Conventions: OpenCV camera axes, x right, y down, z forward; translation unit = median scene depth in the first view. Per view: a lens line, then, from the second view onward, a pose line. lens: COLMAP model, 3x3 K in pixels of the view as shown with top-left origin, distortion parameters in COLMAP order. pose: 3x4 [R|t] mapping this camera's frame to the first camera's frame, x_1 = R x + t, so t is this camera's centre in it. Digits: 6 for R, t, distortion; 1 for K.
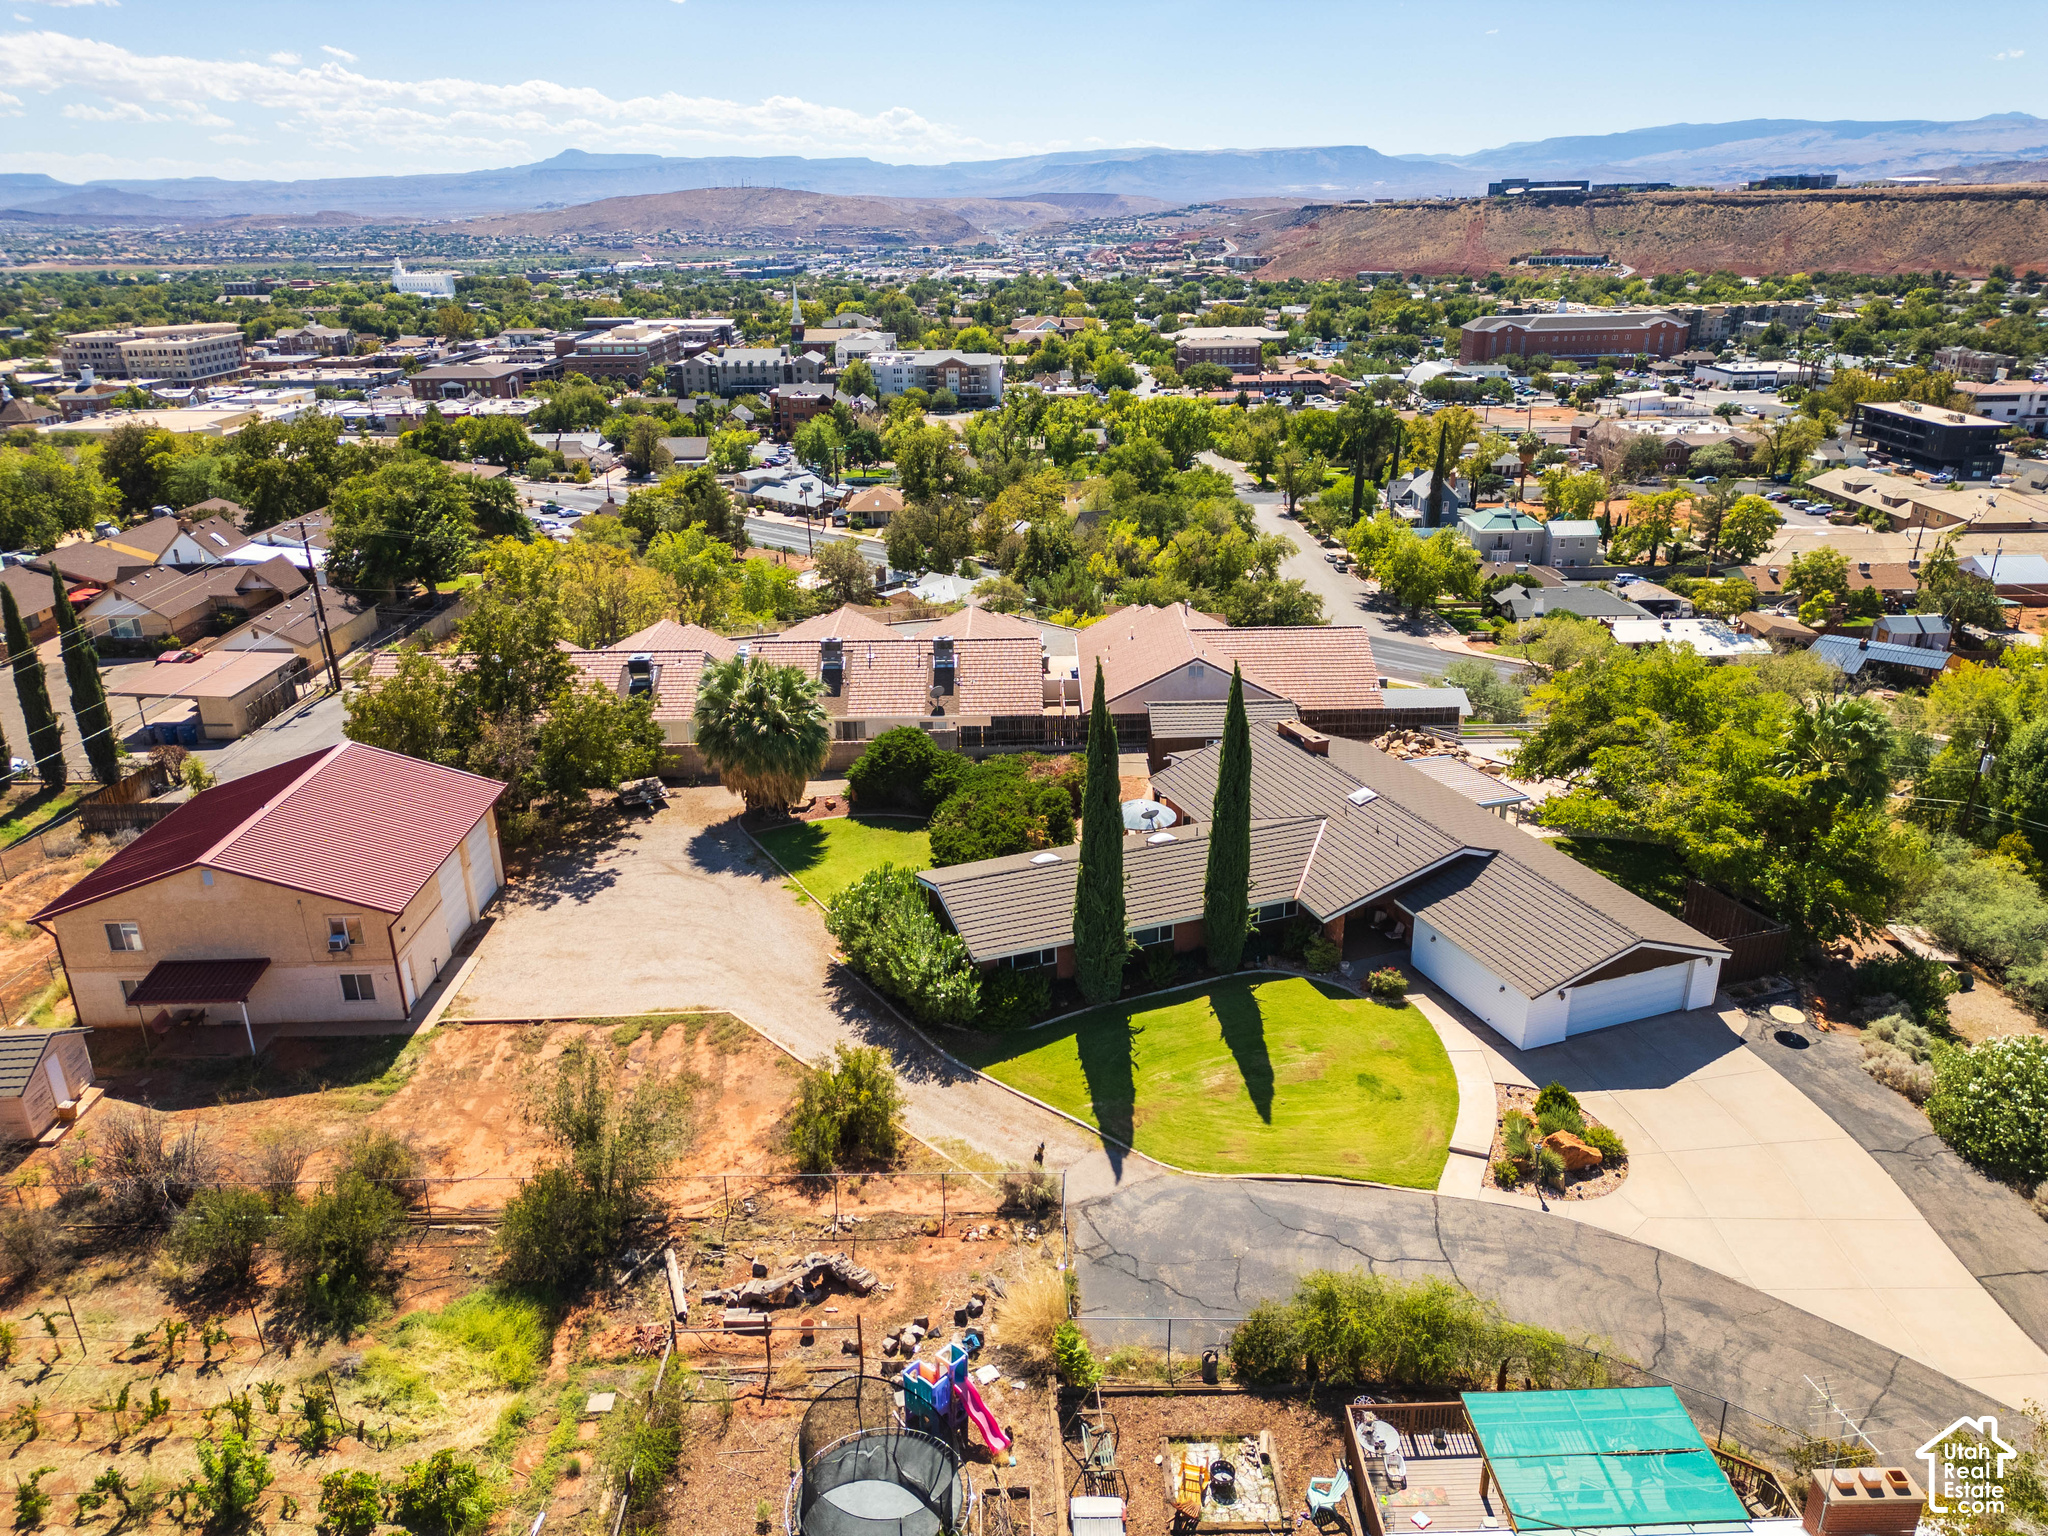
lens RADIAL K [[1427.8, 0, 1020.9], [0, 1427.8, 770.3], [0, 0, 1]] dist [0.066915, -0.063873]
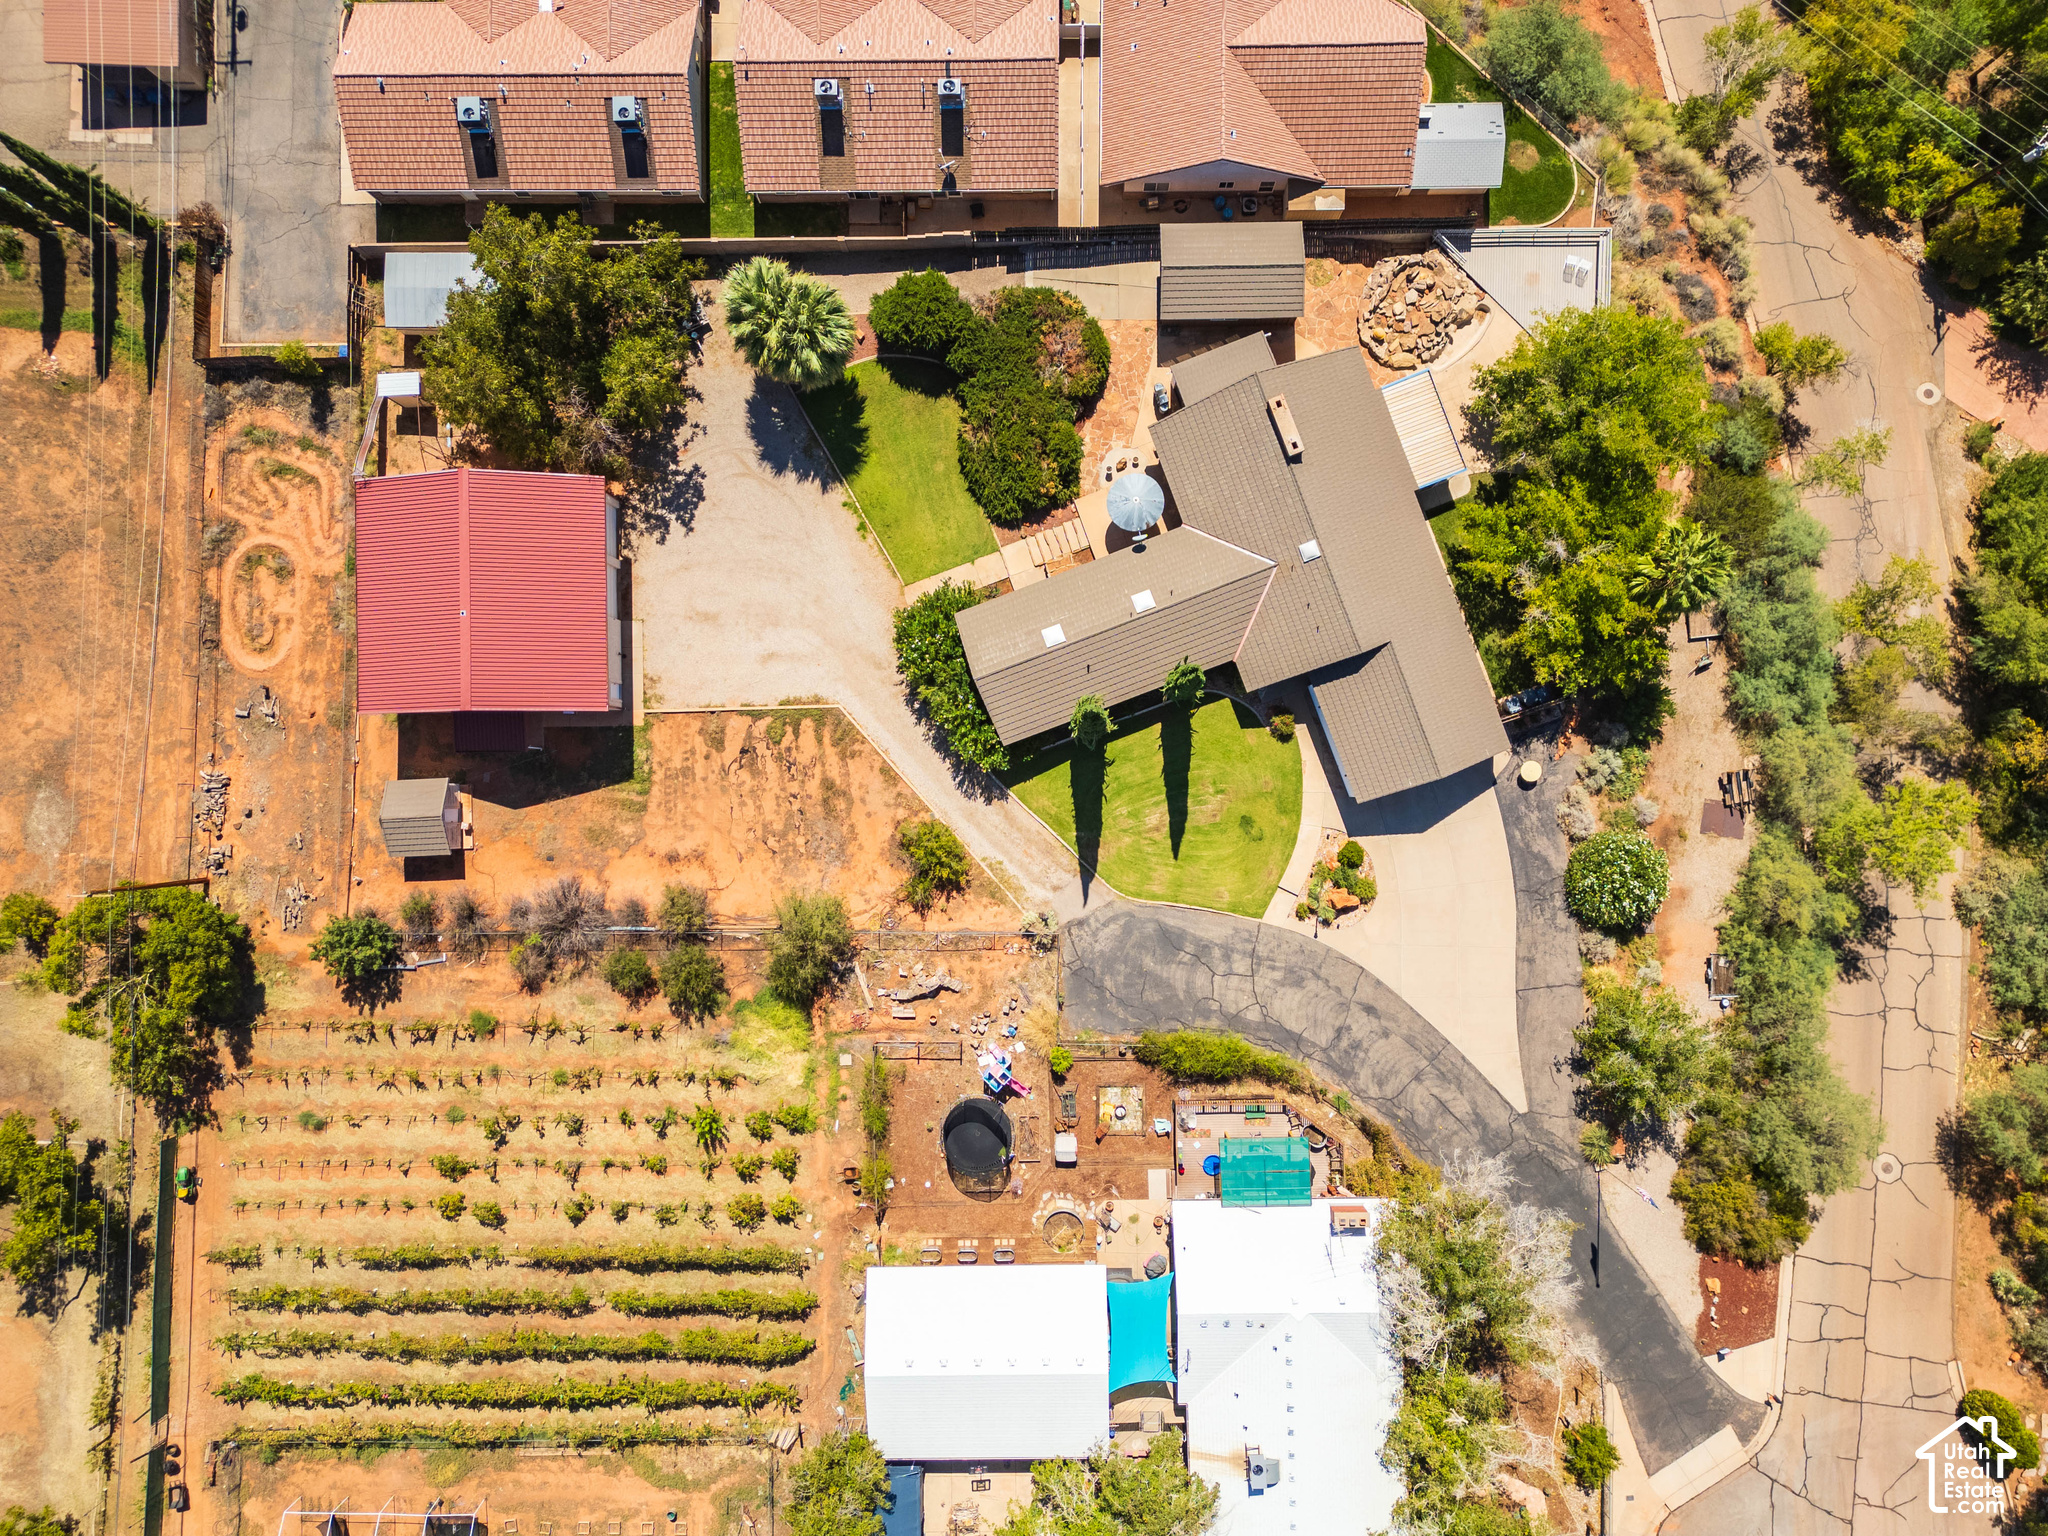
lens RADIAL K [[1416.8, 0, 1019.7], [0, 1416.8, 762.8], [0, 0, 1]] dist [0.187064, -0.292351]
pose [[0.999849, 0.001412, -0.017321, 0.002568], [0.015514, 0.376548, 0.926267, -0.324034], [0.007830, -0.926396, 0.376470, 0.109565]]
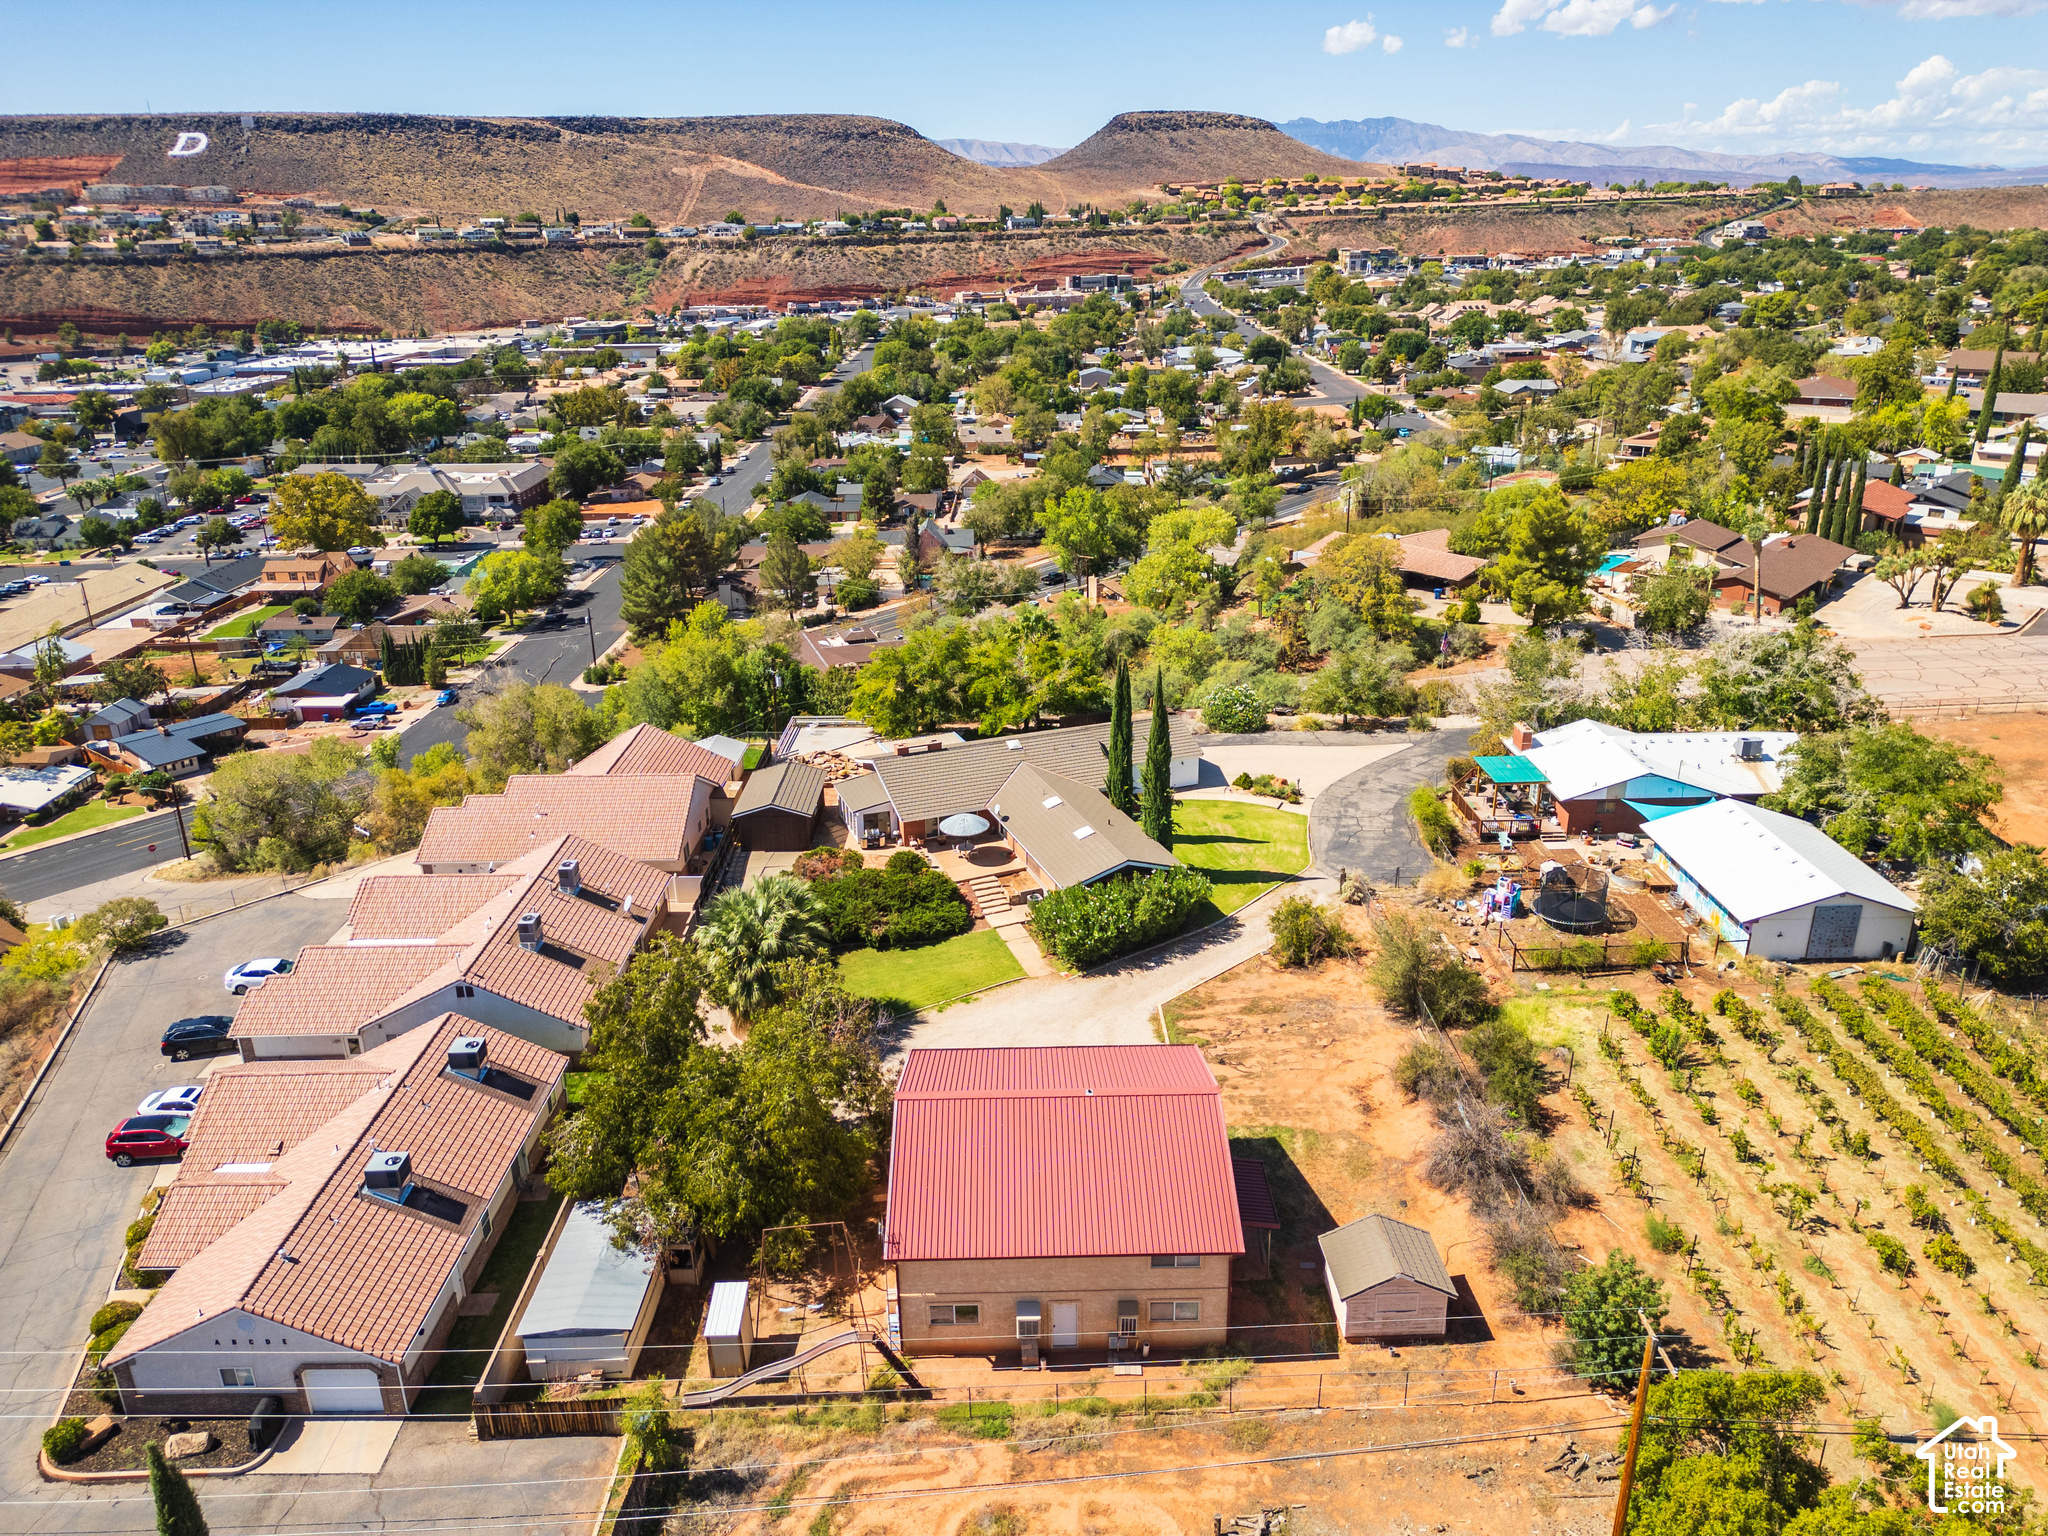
lens RADIAL K [[1427.8, 0, 1020.9], [0, 1427.8, 770.3], [0, 0, 1]] dist [0.066915, -0.063873]
pose [[0.005270, -0.343023, 0.939312, -0.387062], [0.381504, 0.868969, 0.315194, -0.139113], [-0.924352, 0.356691, 0.135444, 0.238127]]
